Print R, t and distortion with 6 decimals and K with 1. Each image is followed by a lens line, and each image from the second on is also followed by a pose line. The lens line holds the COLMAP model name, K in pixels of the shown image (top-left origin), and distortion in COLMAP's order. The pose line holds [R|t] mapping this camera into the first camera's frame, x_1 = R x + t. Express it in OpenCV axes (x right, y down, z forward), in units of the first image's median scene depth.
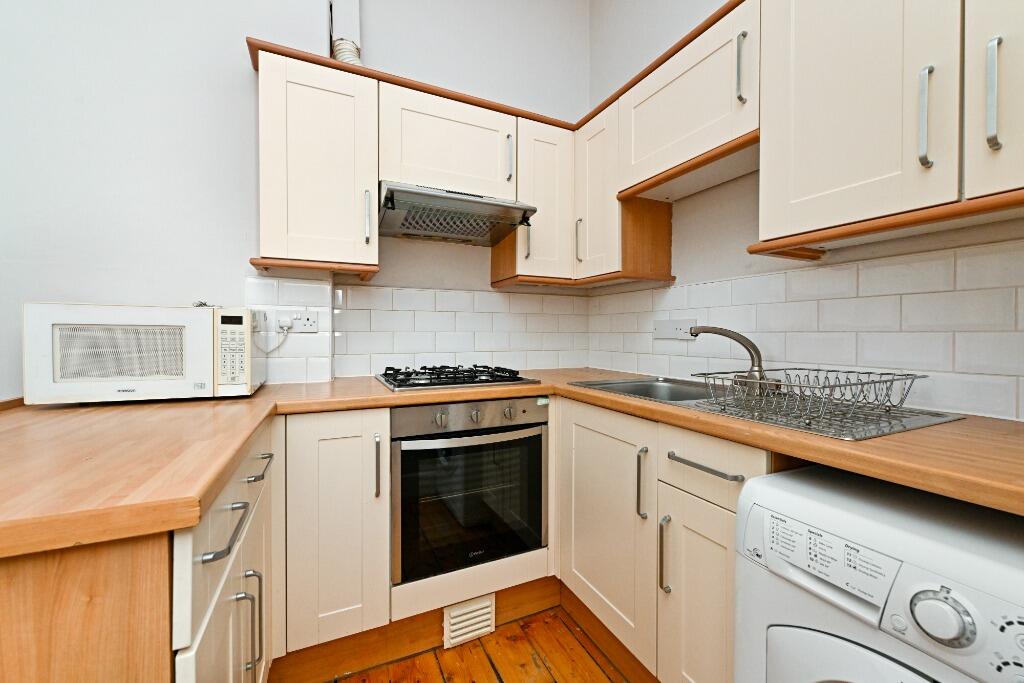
lens RADIAL K [[397.0, 0, 514.7], [0, 397.0, 338.8], [0, 0, 1]] dist [-0.010231, 0.000108]
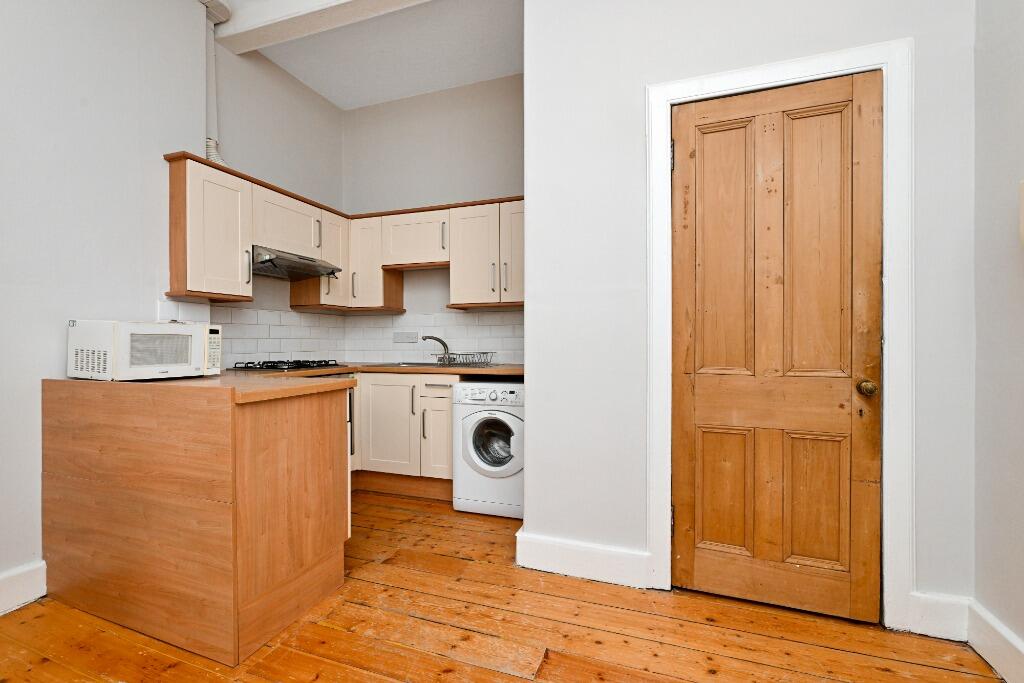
lens RADIAL K [[455.4, 0, 512.0], [0, 455.4, 341.5], [0, 0, 1]] dist [-0.000322, -0.000022]
pose [[0.702297, -0.006911, 0.711851, -0.932860], [0.018323, 0.999797, -0.008370, 0.029338], [-0.711648, 0.018922, 0.702281, -1.057079]]
